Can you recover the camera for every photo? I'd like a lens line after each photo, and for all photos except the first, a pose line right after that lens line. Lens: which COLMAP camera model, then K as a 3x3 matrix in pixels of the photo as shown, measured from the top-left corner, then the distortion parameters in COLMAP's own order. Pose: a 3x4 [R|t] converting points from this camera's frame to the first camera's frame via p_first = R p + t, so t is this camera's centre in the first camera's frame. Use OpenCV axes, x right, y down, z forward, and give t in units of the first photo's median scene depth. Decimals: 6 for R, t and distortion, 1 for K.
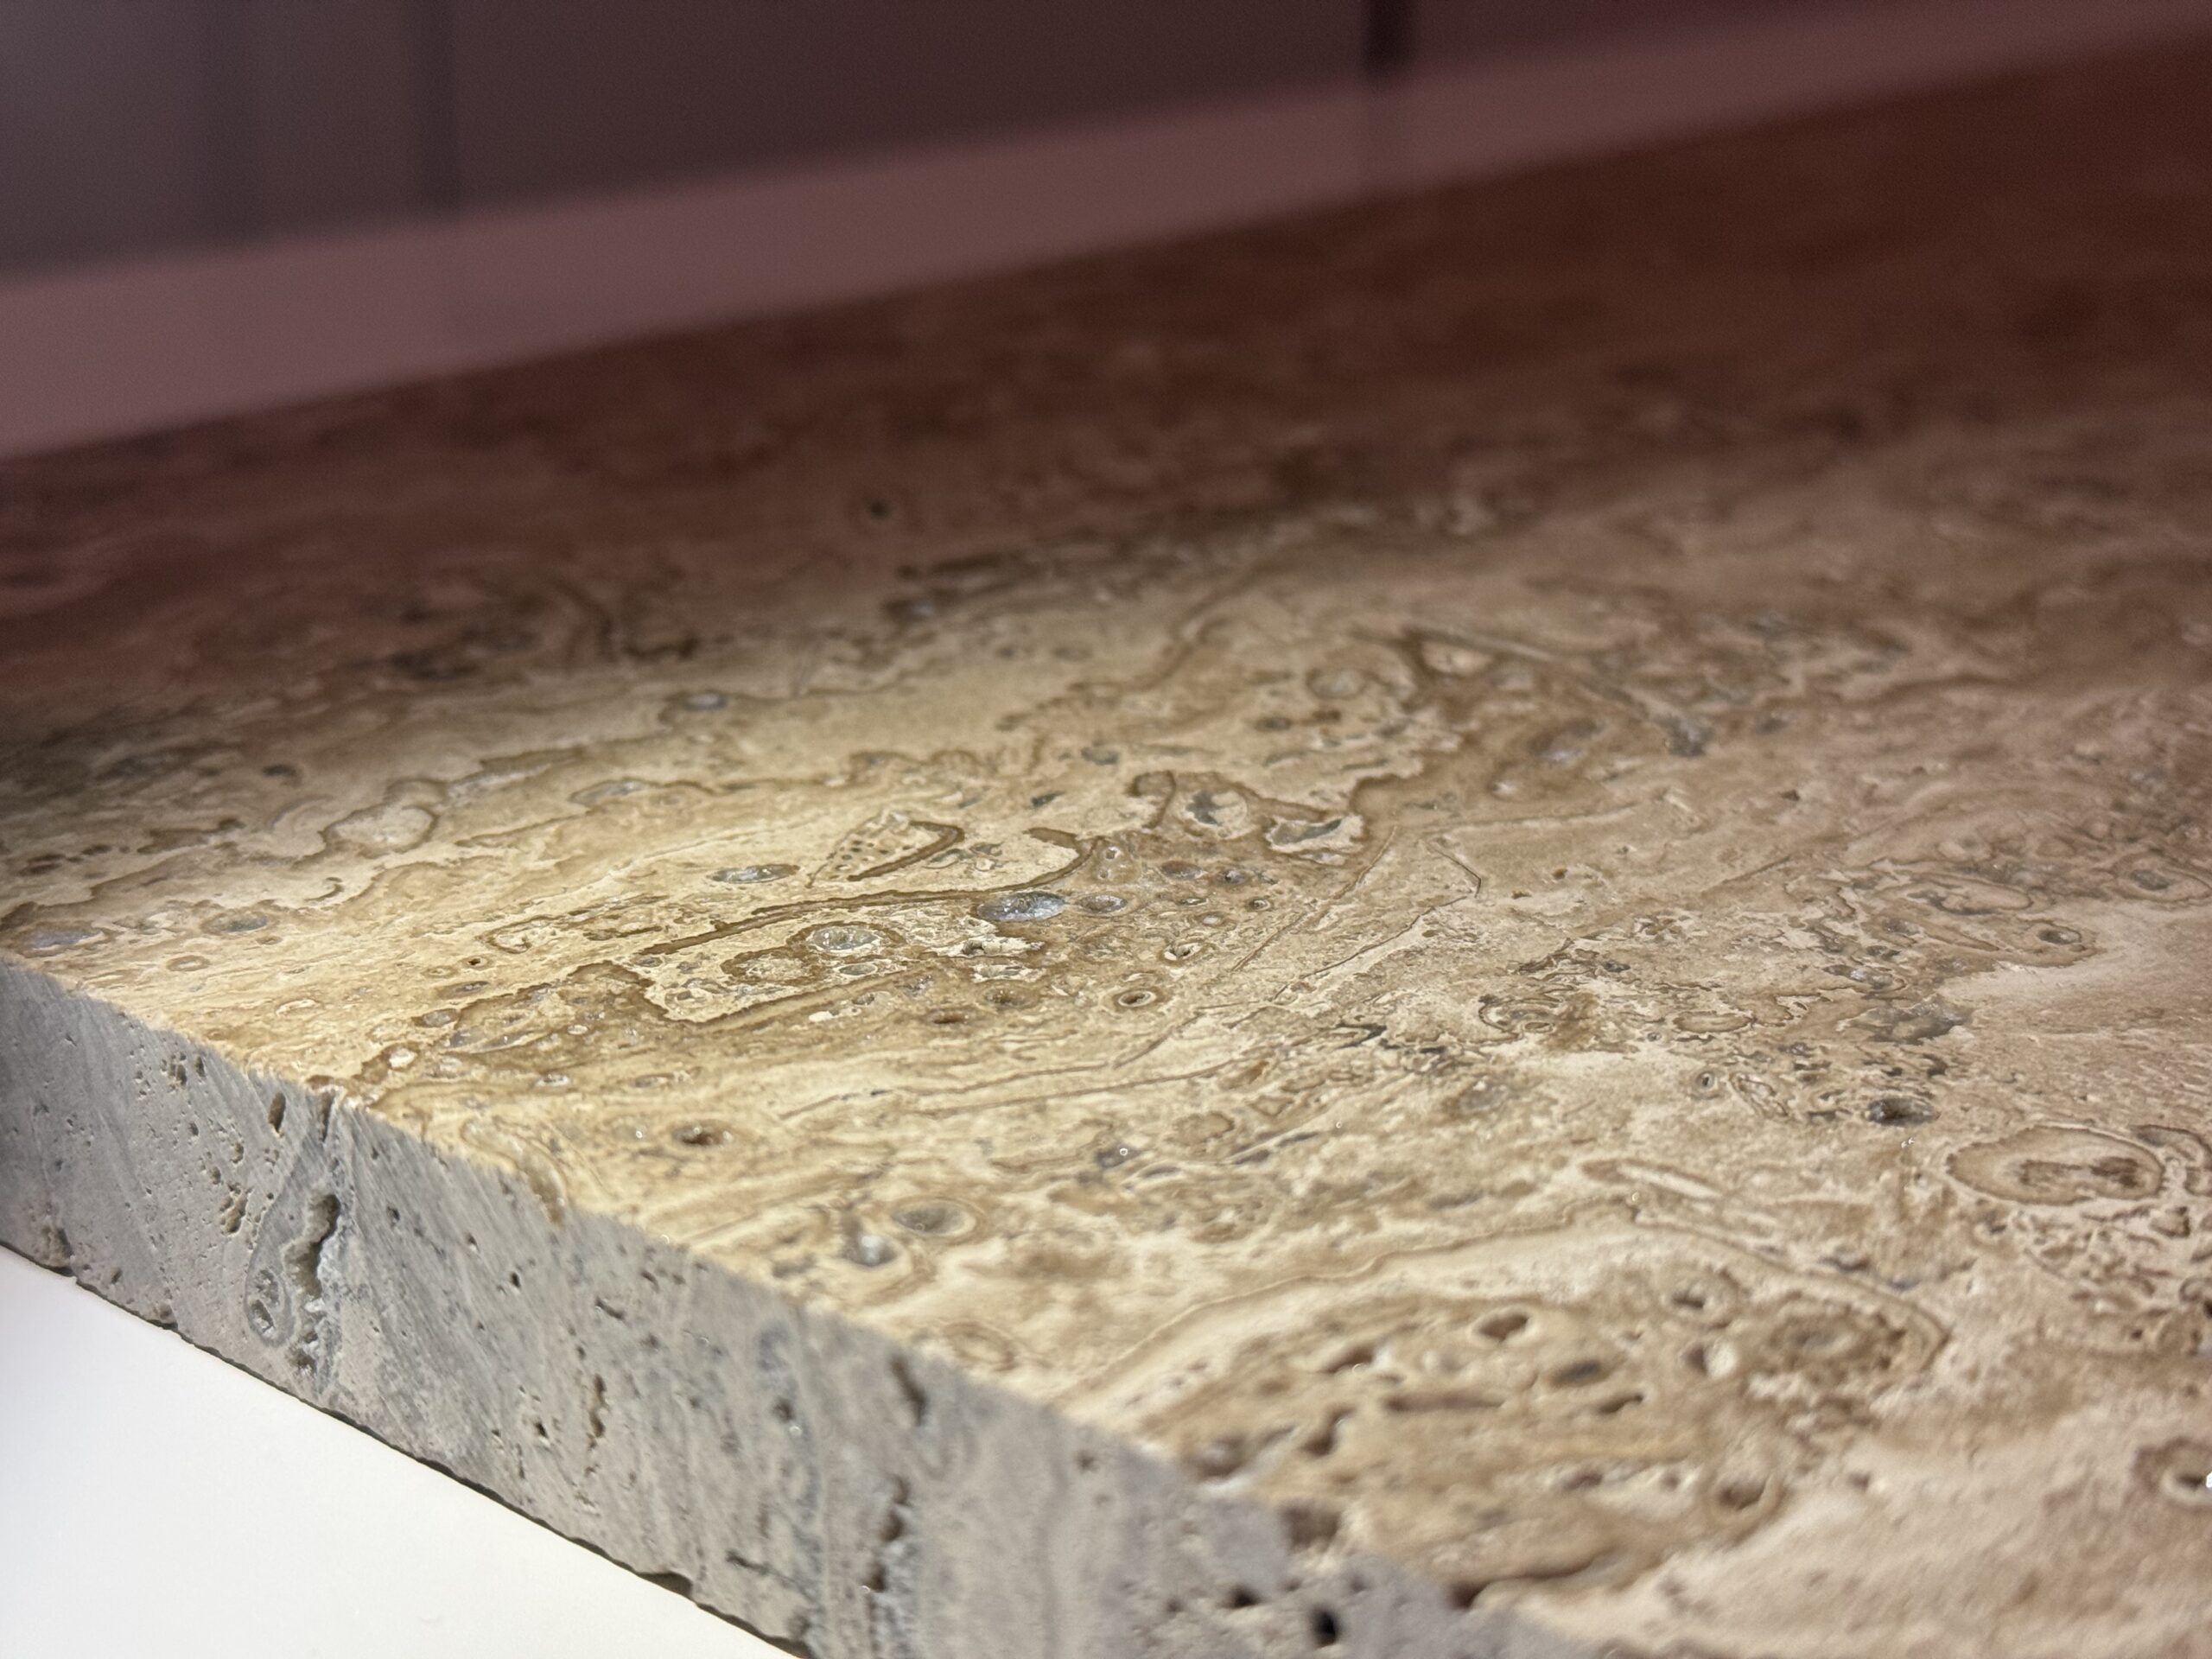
lens RADIAL K [[3219.7, 0, 1102.0], [0, 3219.7, 815.4], [0, 0, 1]] dist [0.116375, 0.000000]
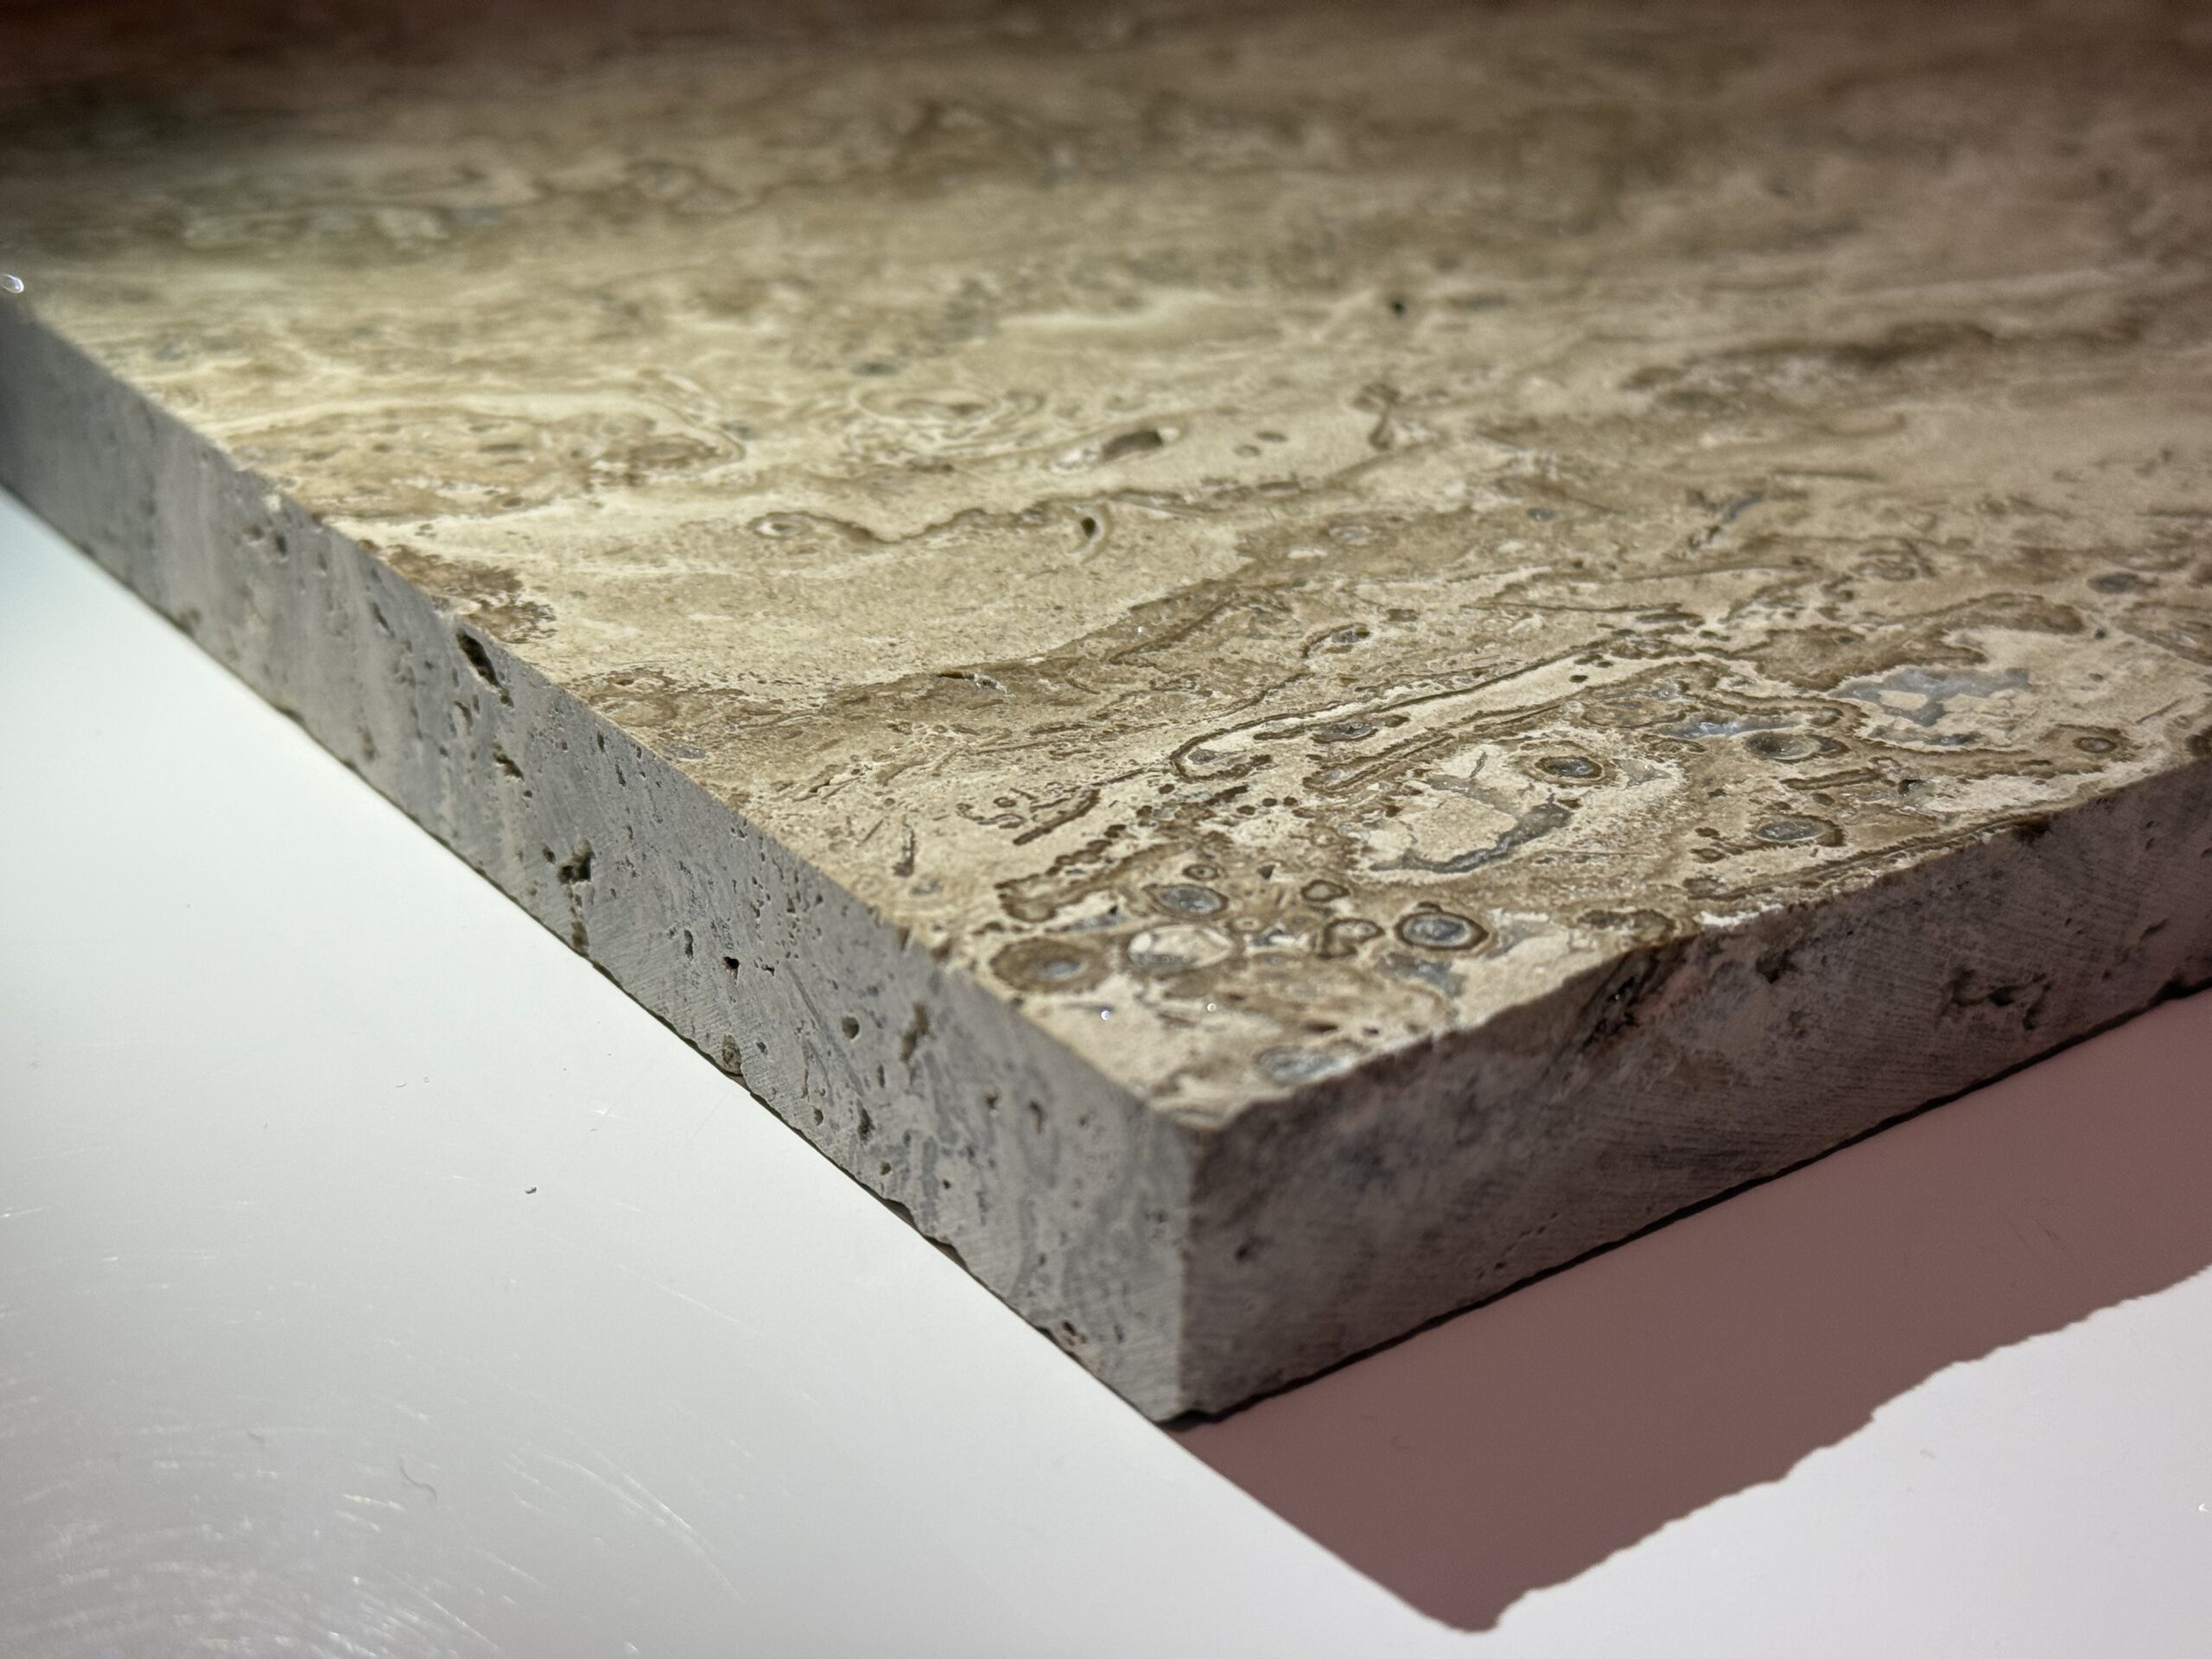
lens RADIAL K [[3219.7, 0, 1104.8], [0, 3219.7, 824.9], [0, 0, 1]] dist [0.116375, 0.000000]
pose [[0.969947, 0.127670, -0.207129, 0.730355], [-0.104779, 0.987471, 0.117997, 0.117949], [0.219599, -0.092749, 0.971172, -0.525784]]
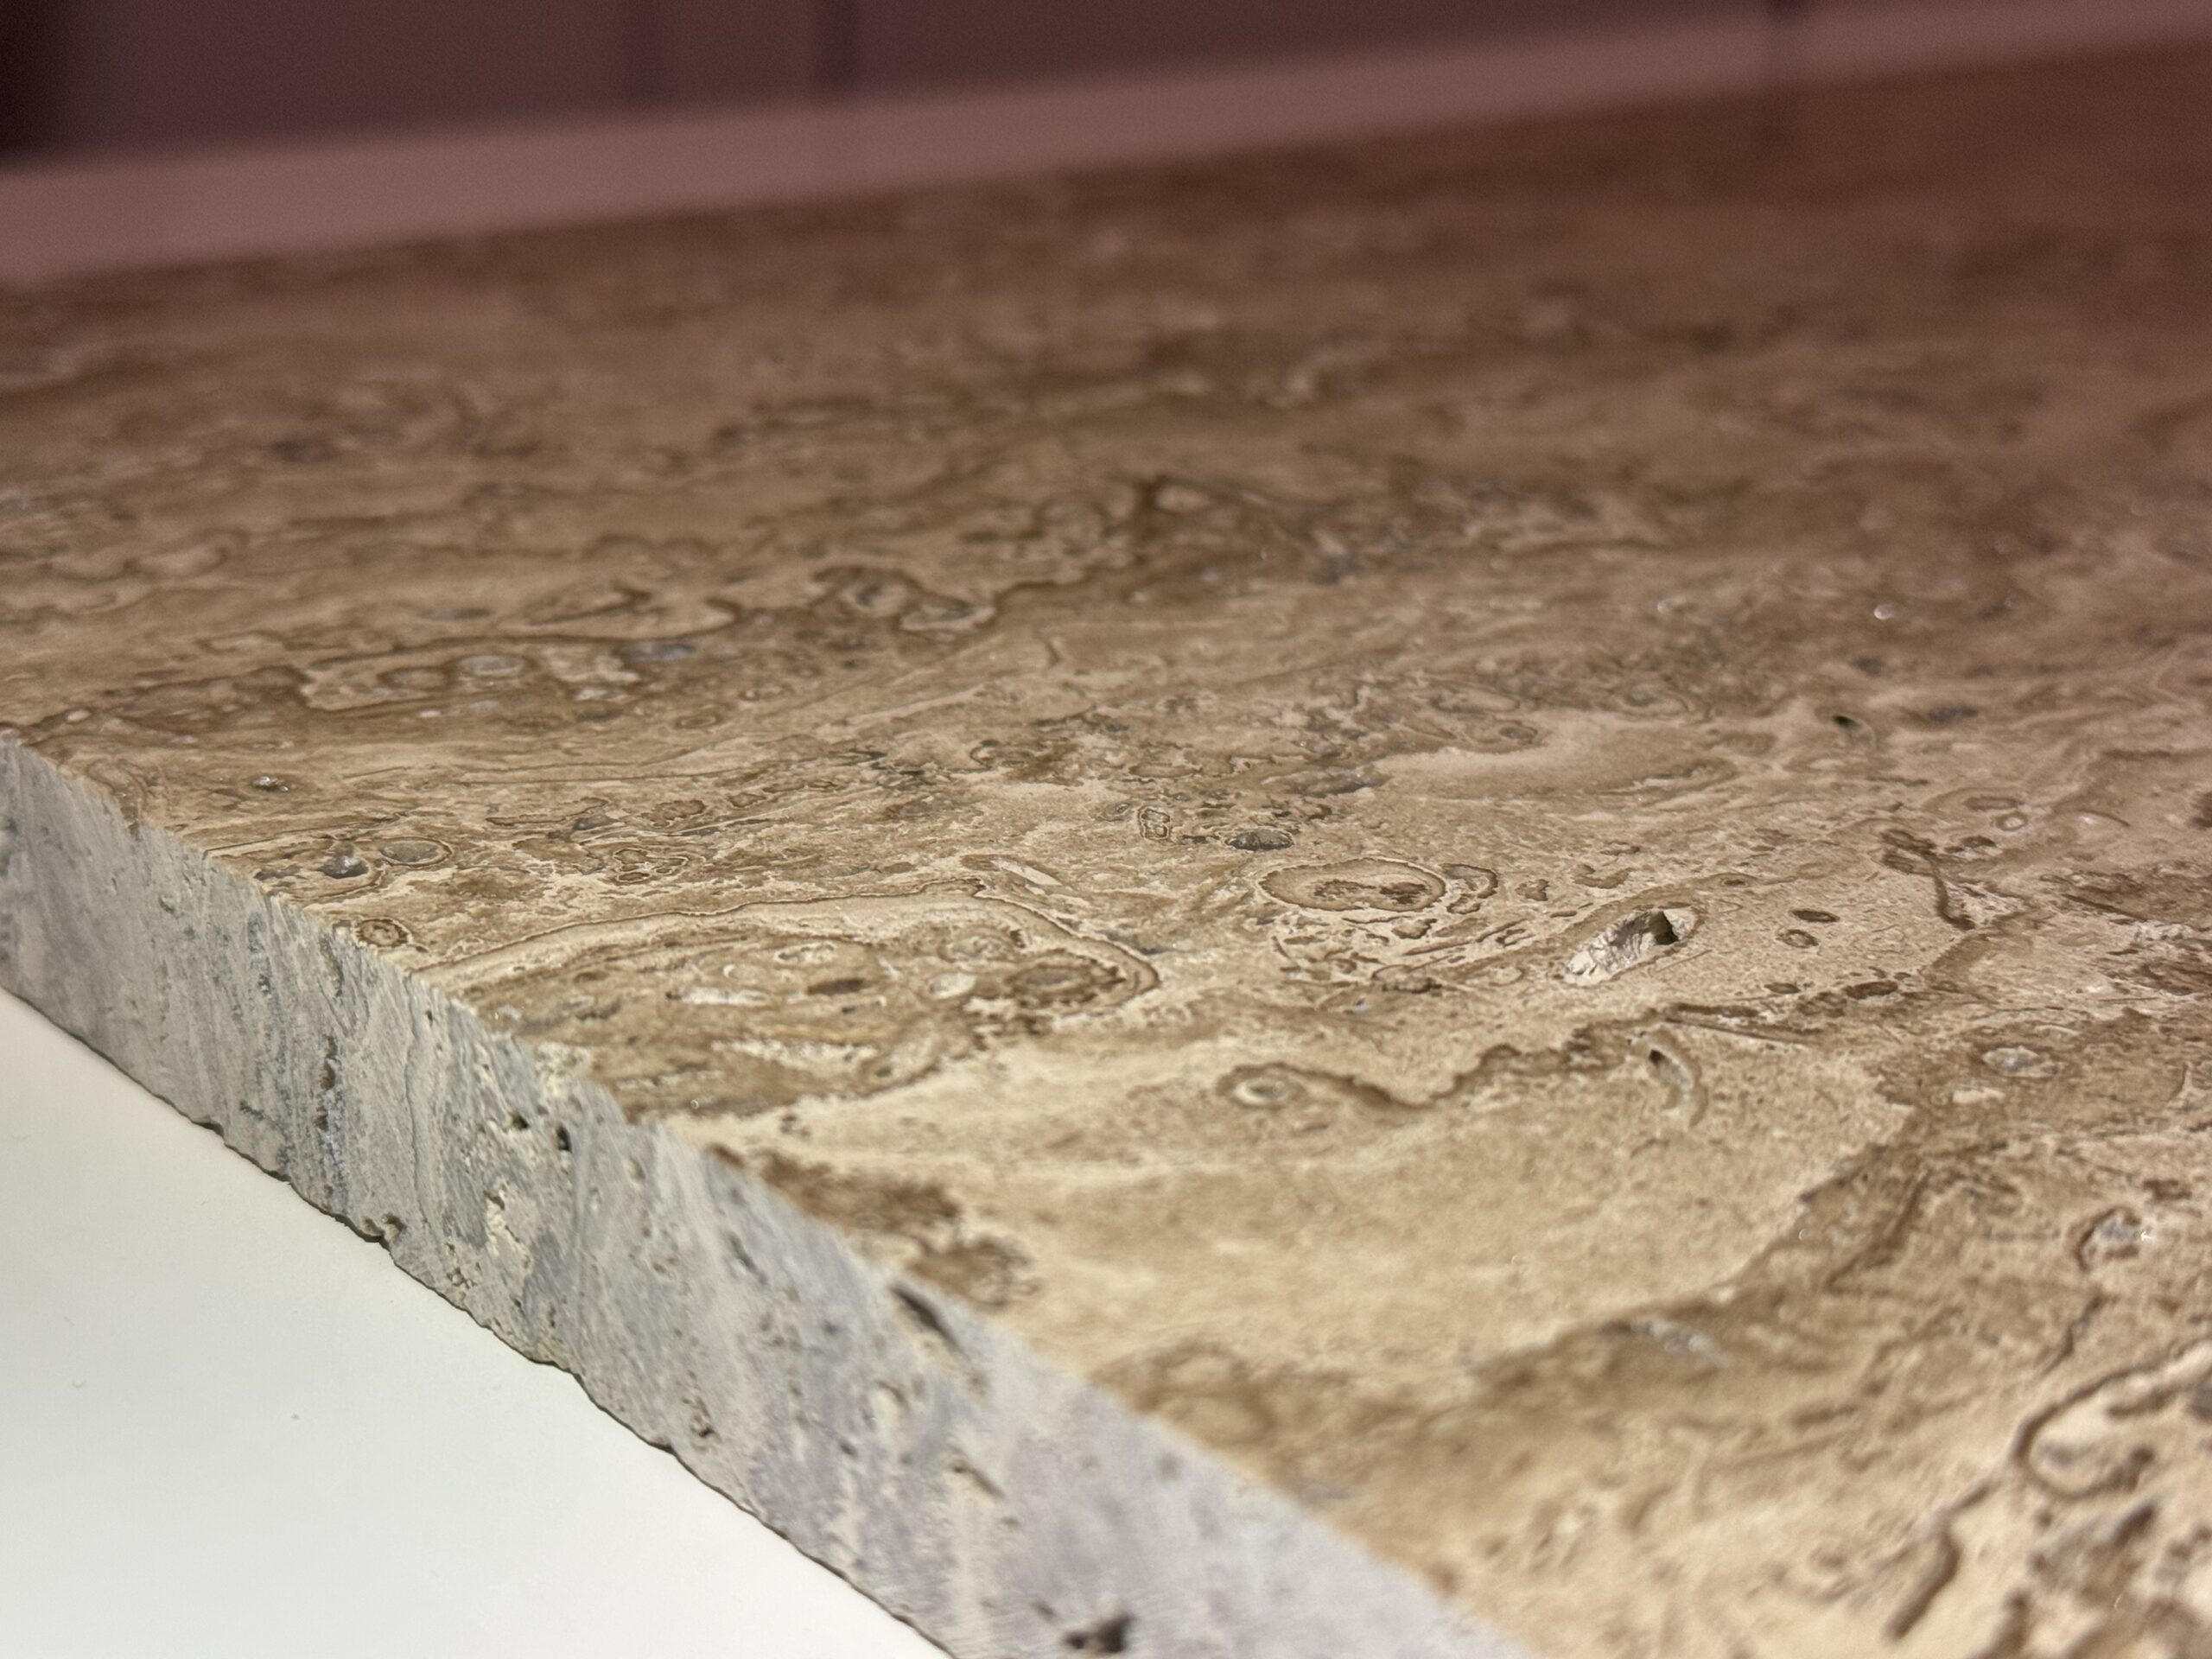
lens RADIAL K [[3219.7, 0, 1112.6], [0, 3219.7, 829.9], [0, 0, 1]] dist [0.116375, 0.000000]
pose [[0.988149, 0.069755, -0.136735, 0.368274], [-0.067804, 0.997520, 0.018875, 0.071235], [0.137712, -0.009380, 0.990428, -0.194891]]
